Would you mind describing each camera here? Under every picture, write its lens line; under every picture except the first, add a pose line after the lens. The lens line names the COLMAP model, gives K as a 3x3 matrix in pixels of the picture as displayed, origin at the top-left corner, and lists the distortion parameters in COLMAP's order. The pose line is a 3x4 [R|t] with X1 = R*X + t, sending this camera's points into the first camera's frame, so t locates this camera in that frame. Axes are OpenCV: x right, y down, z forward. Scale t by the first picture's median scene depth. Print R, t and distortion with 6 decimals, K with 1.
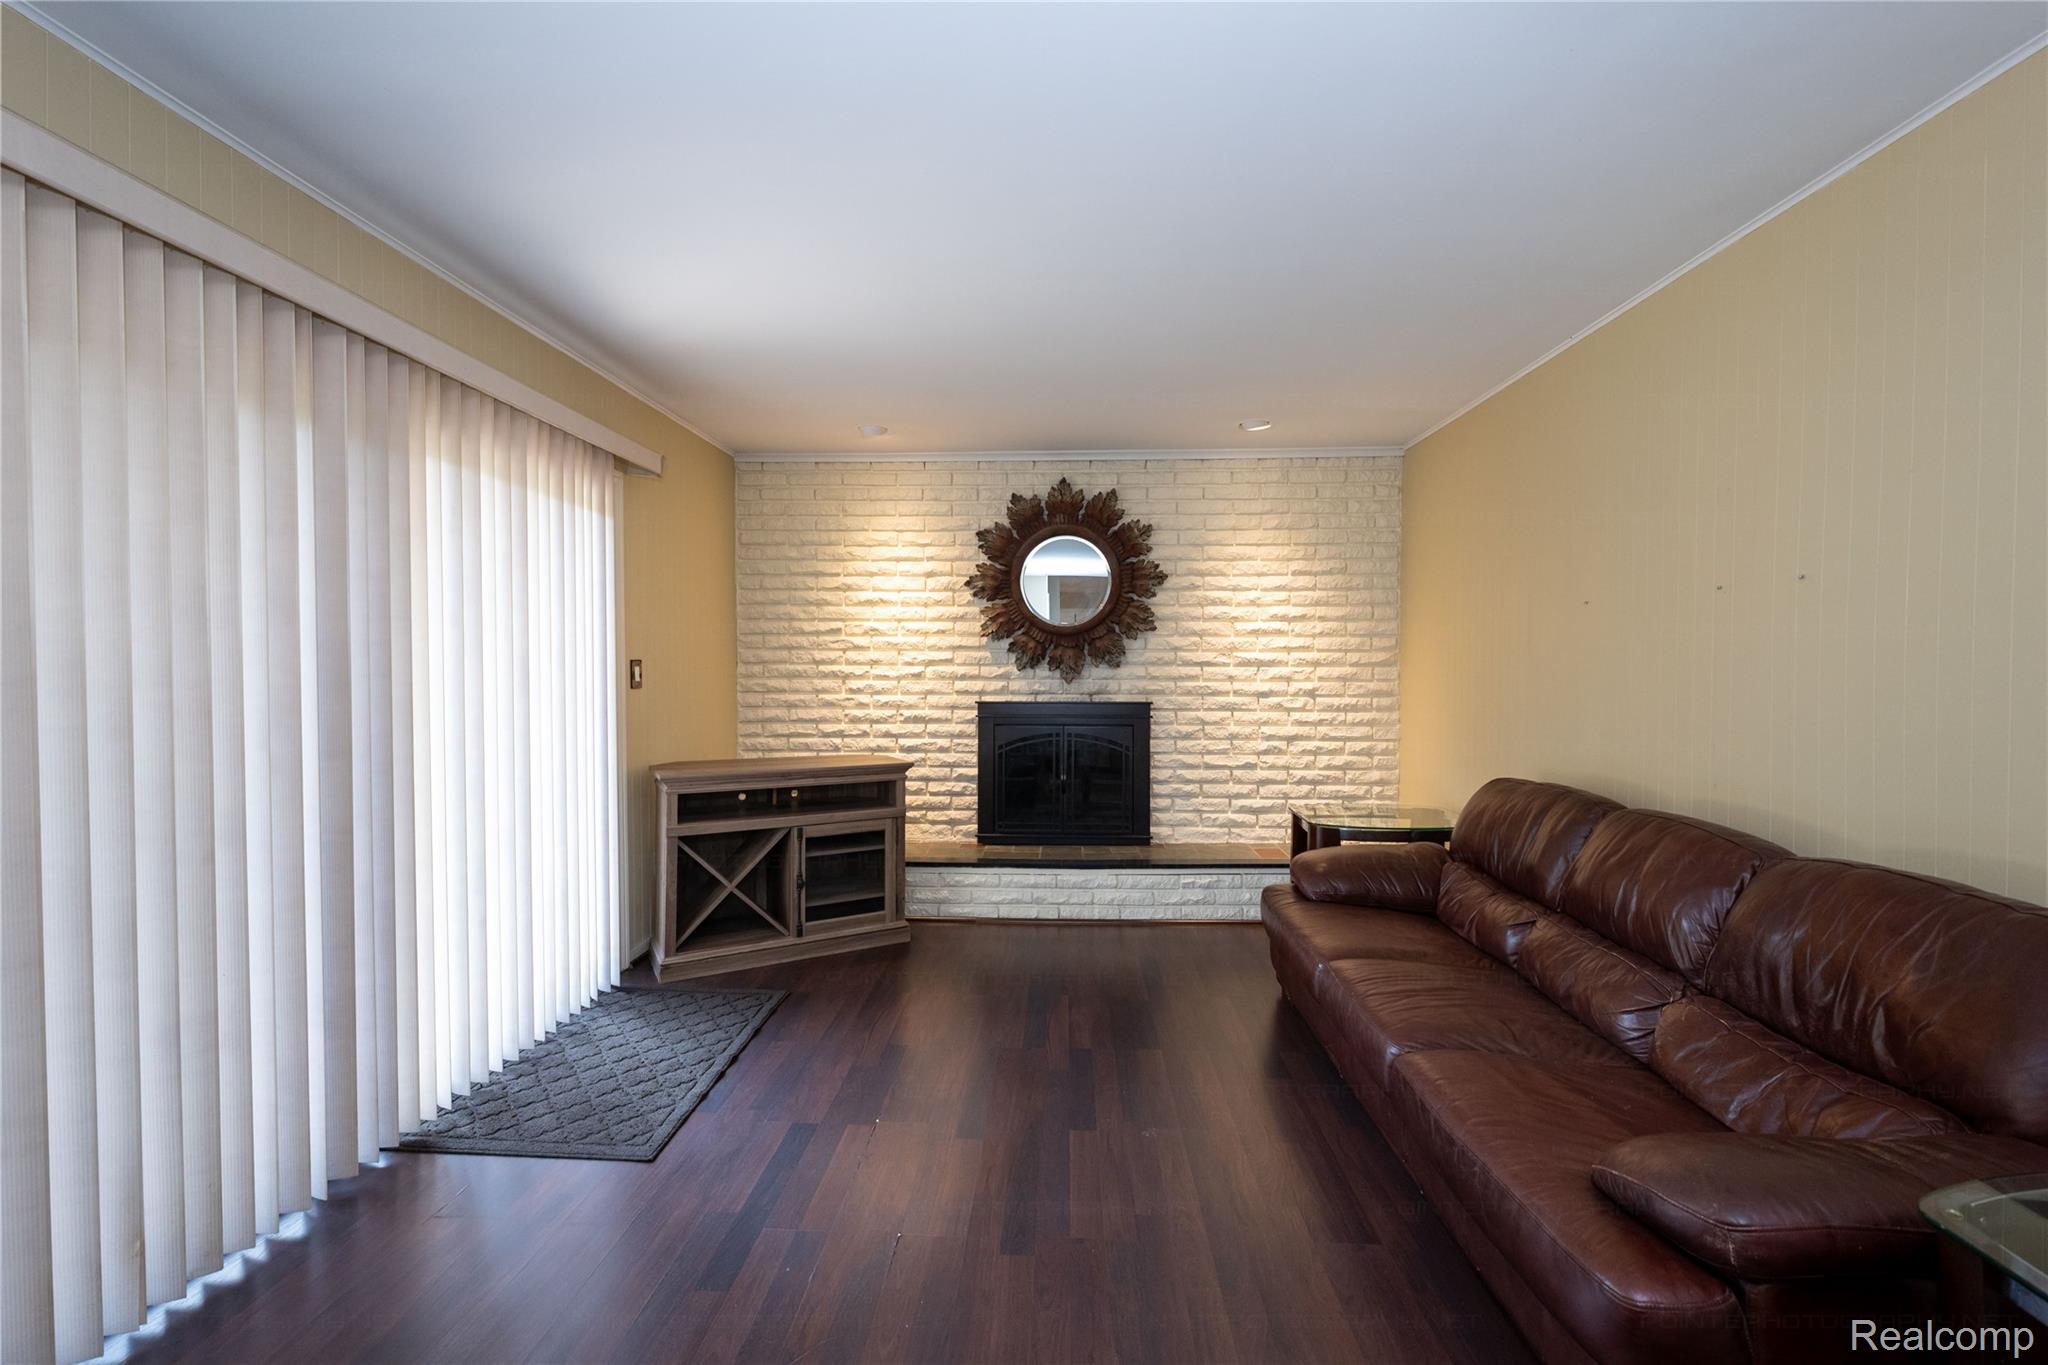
lens RADIAL K [[839.3, 0, 1022.4], [0, 839.3, 702.3], [0, 0, 1]] dist [0.001433, 0.000457]
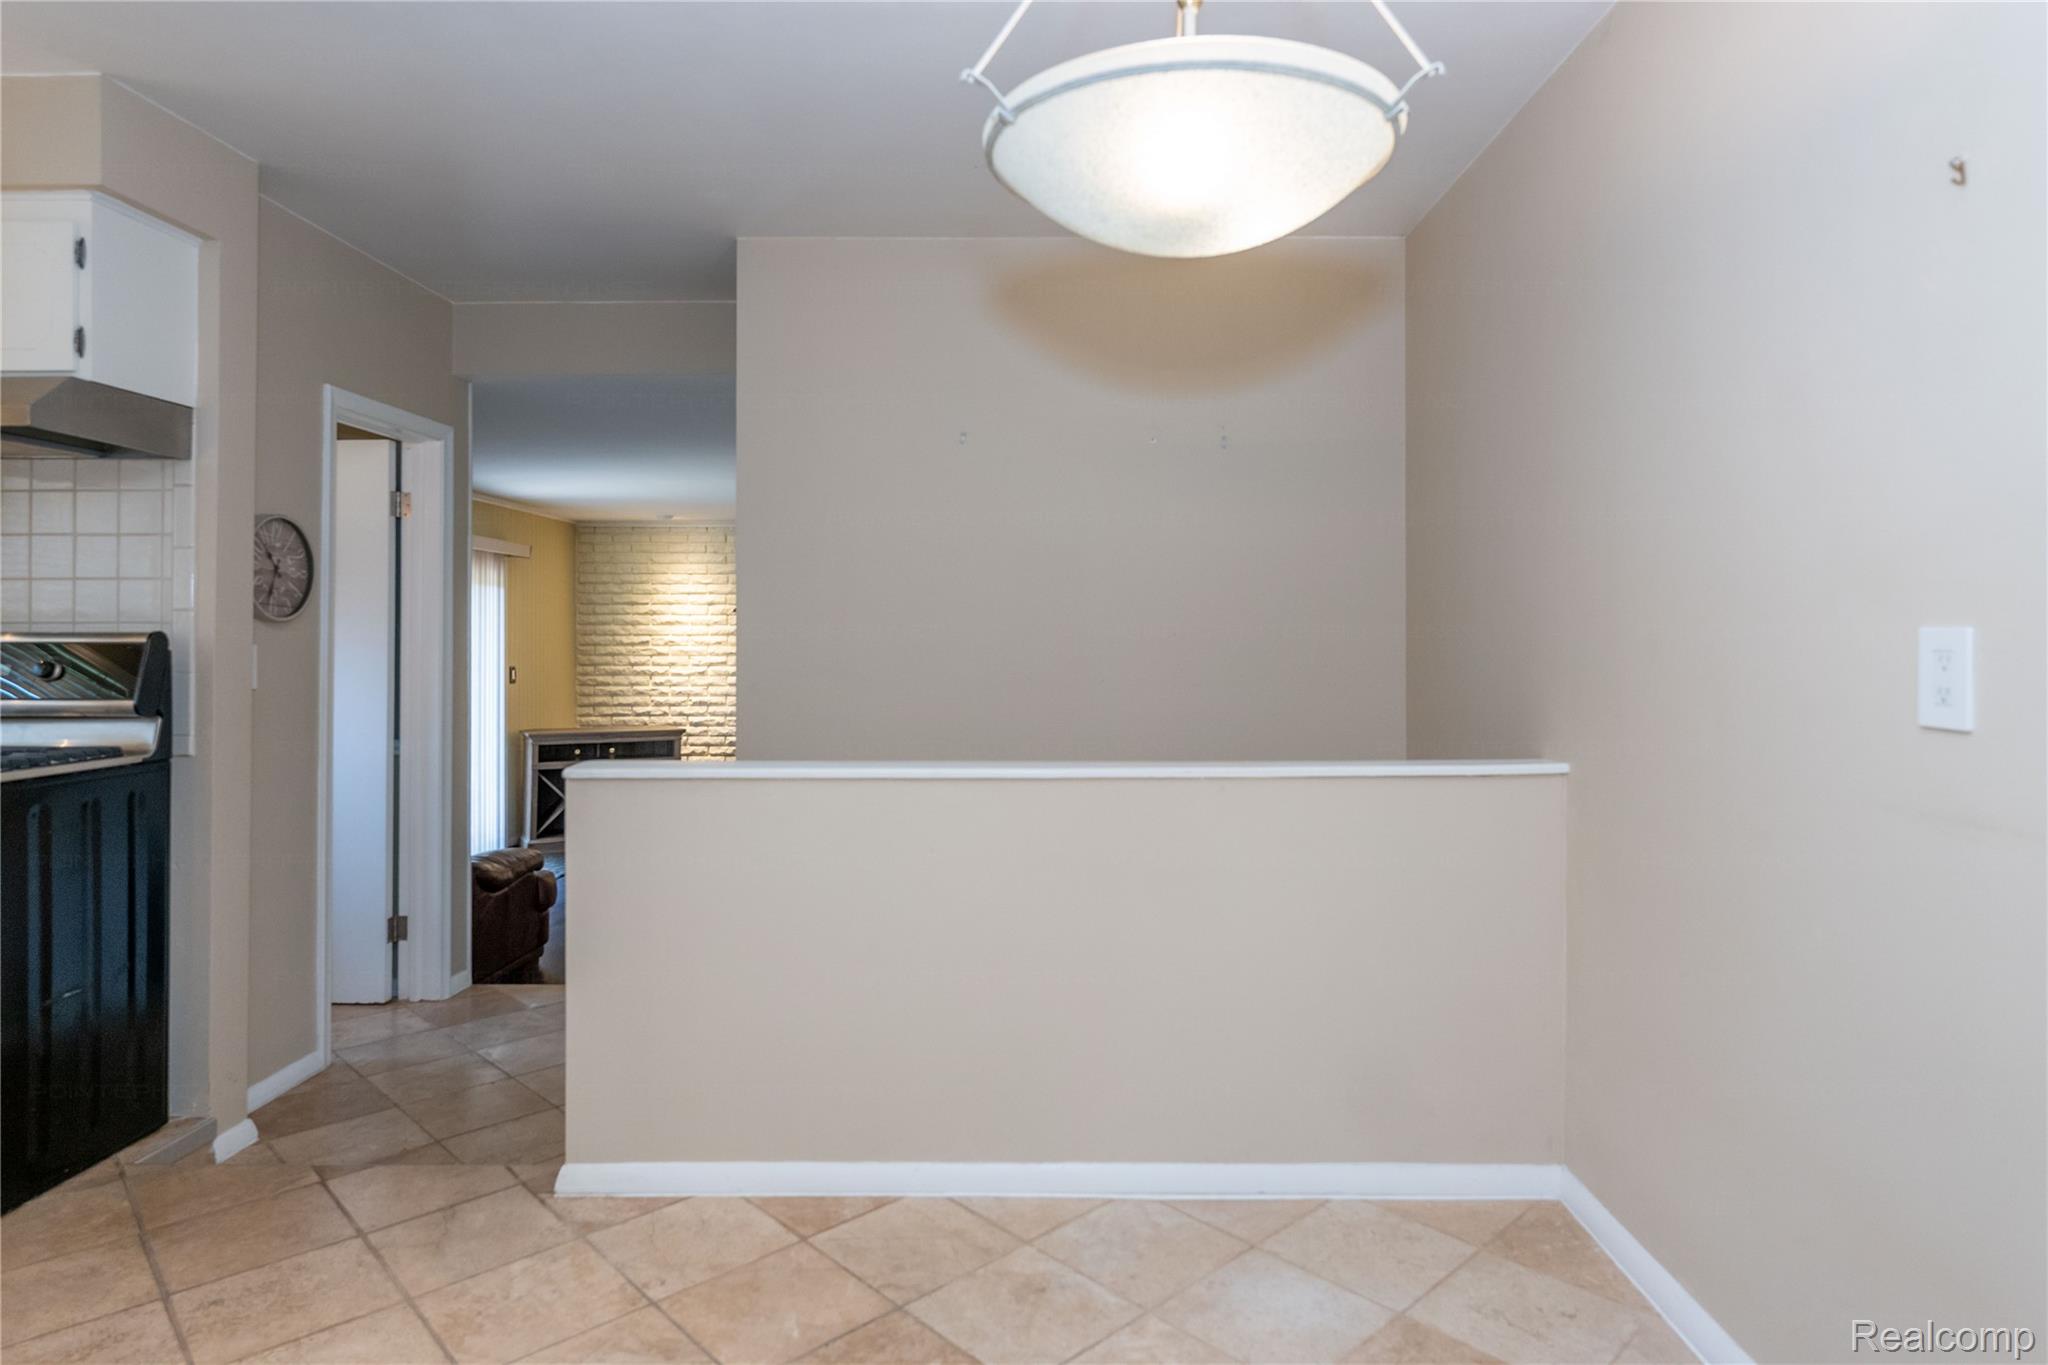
lens RADIAL K [[1167.6, 0, 1027.1], [0, 1167.6, 662.5], [0, 0, 1]] dist [0.001368, 0.000050]
pose [[0.999522, -0.003184, 0.030754, 0.374120], [0.004114, 0.999534, -0.030239, 0.012944], [-0.030643, 0.030351, 0.999069, -1.031942]]
